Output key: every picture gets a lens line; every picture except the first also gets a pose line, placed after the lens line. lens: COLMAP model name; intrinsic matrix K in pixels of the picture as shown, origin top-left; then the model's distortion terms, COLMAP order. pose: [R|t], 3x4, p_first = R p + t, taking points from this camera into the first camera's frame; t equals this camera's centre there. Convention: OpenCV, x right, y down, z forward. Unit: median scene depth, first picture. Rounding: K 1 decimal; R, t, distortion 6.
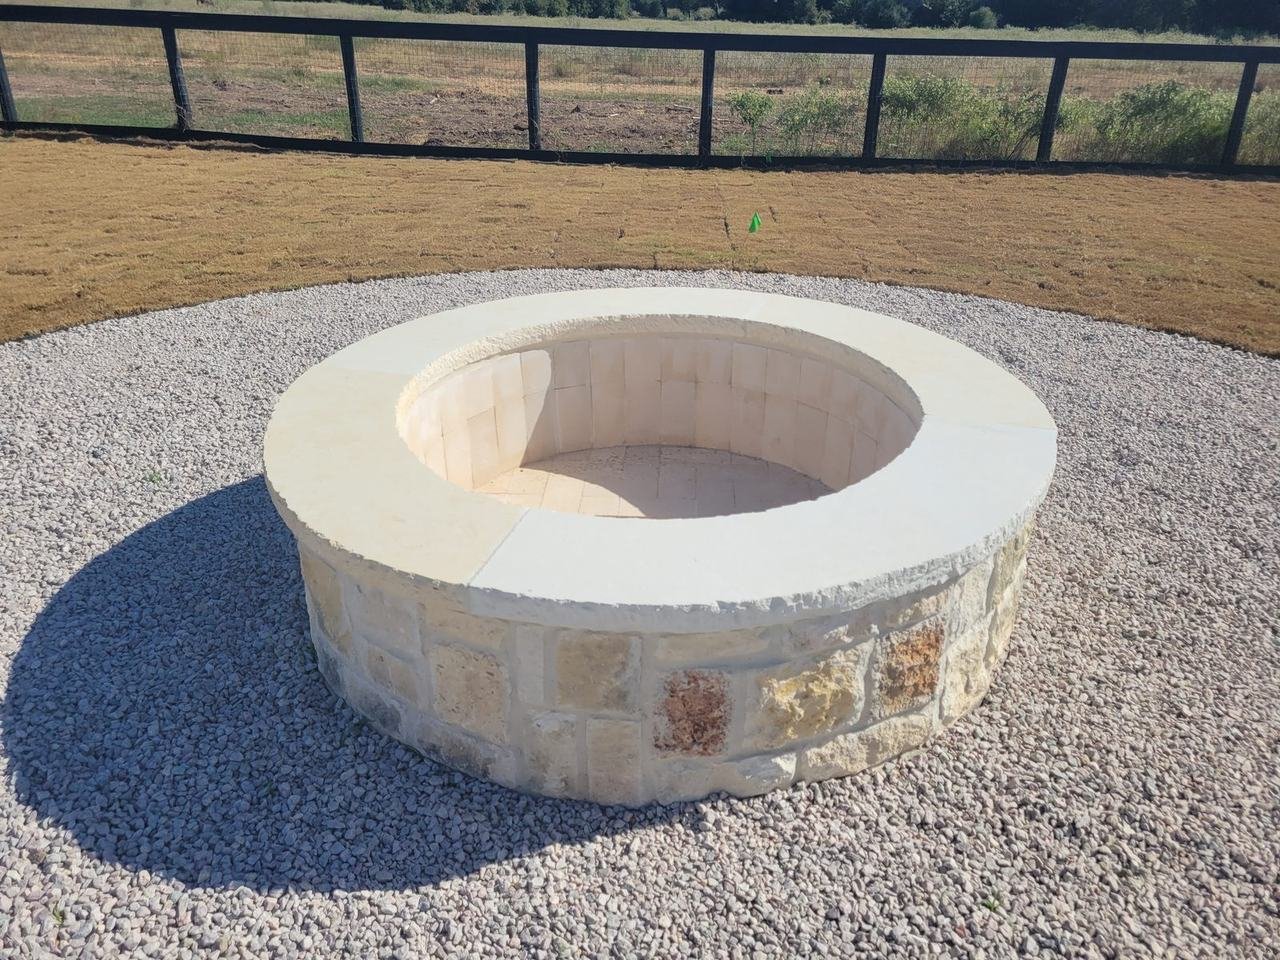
lens RADIAL K [[916.0, 0, 640.0], [0, 916.0, 480.0], [0, 0, 1]] dist [0.054297, -0.052498]
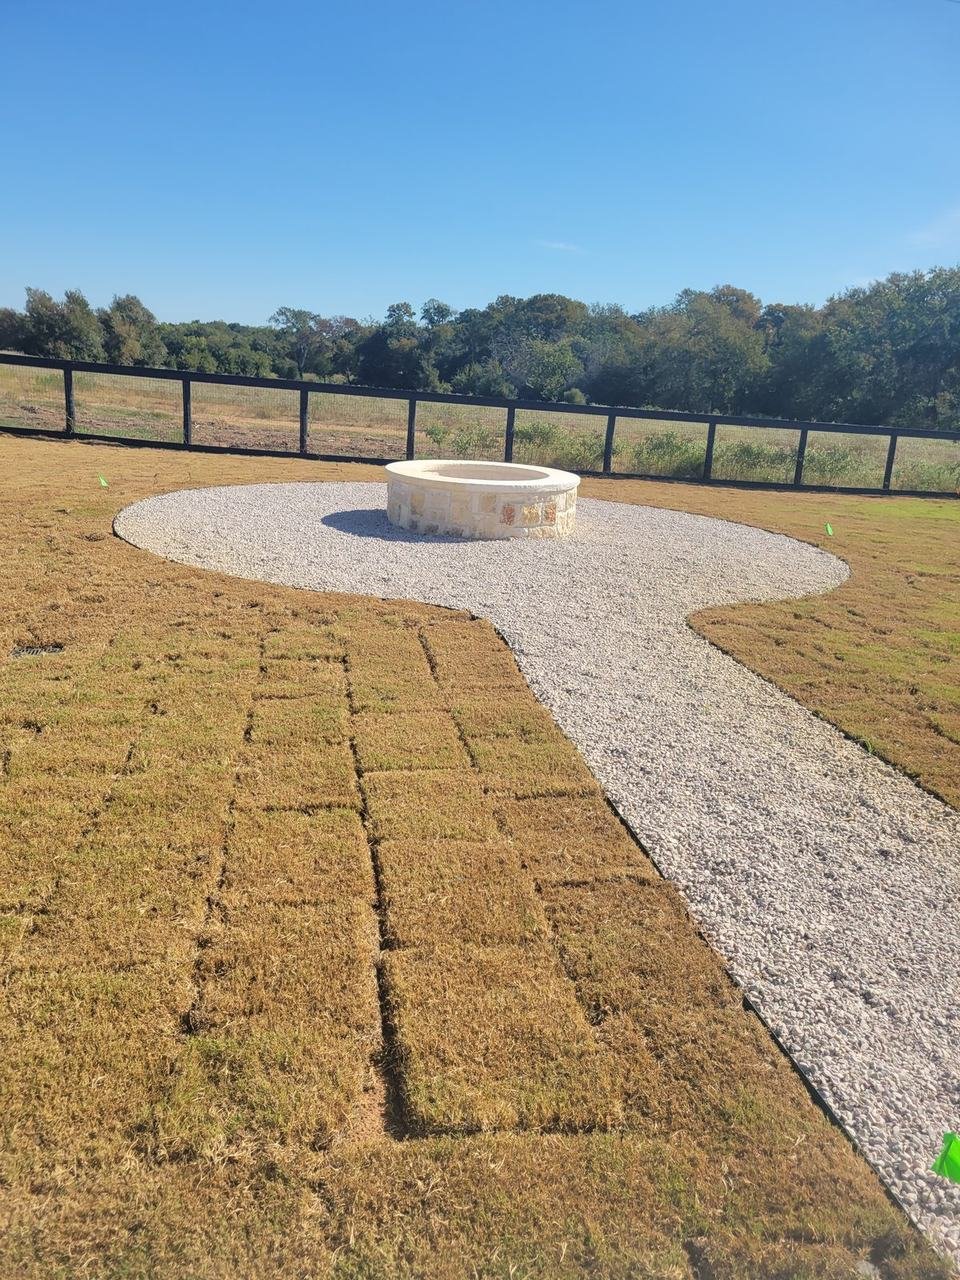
lens RADIAL K [[916.0, 0, 480.0], [0, 916.0, 640.0], [0, 0, 1]] dist [0.054297, -0.052498]
pose [[0.975127, -0.007906, 0.221508, -0.178485], [0.050689, 0.980834, -0.188136, 0.277339], [-0.215775, 0.194685, 0.956838, -0.532600]]
